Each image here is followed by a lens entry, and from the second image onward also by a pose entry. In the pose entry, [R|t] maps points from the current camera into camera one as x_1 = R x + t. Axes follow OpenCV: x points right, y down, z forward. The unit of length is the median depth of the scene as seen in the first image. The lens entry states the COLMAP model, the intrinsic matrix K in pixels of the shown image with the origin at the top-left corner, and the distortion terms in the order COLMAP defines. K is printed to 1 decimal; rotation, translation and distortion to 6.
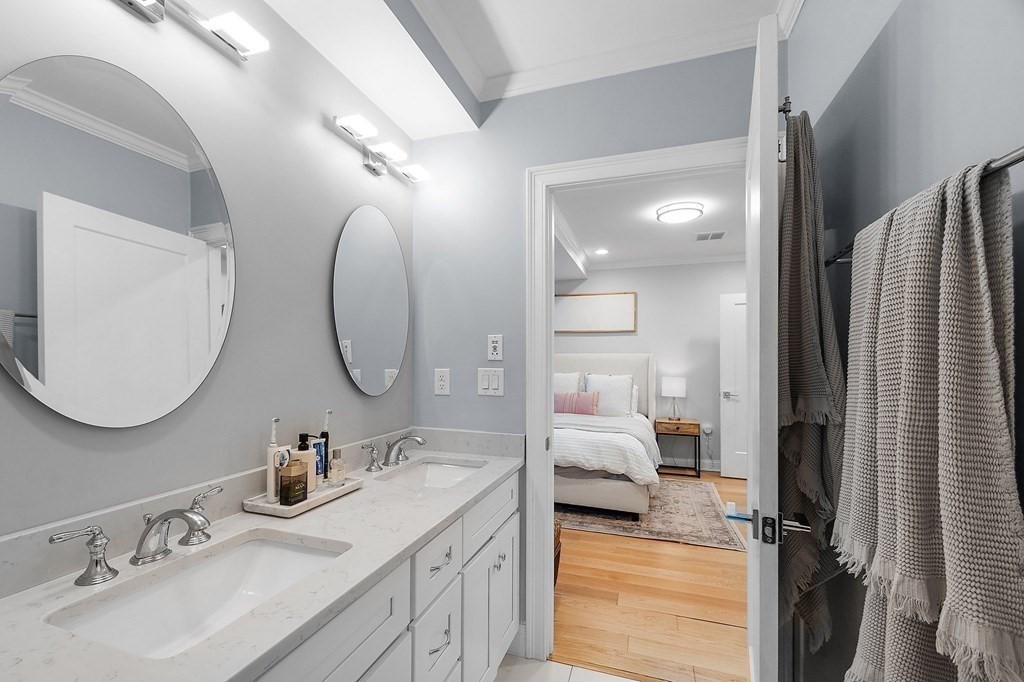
lens RADIAL K [[448.1, 0, 491.8], [0, 448.1, 353.0], [0, 0, 1]] dist [0.002282, 0.000058]
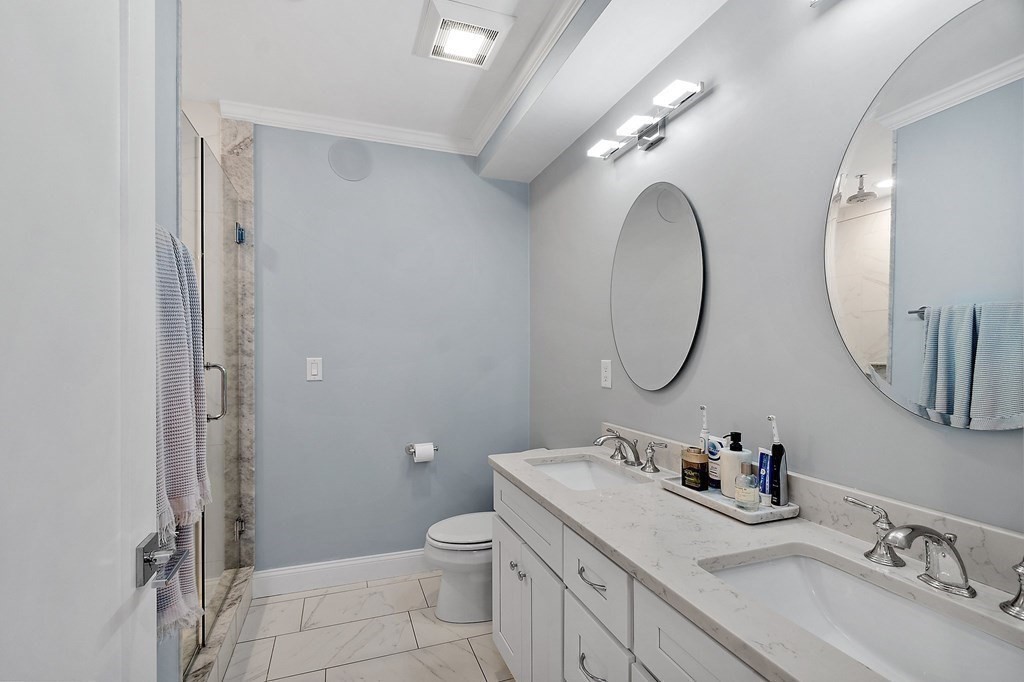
lens RADIAL K [[448.1, 0, 491.8], [0, 448.1, 353.0], [0, 0, 1]] dist [0.002282, 0.000058]
pose [[-0.786711, 0.005219, -0.617299, 0.555550], [0.017645, 0.999746, -0.014035, 0.024828], [0.617069, -0.021934, -0.786603, 1.488964]]
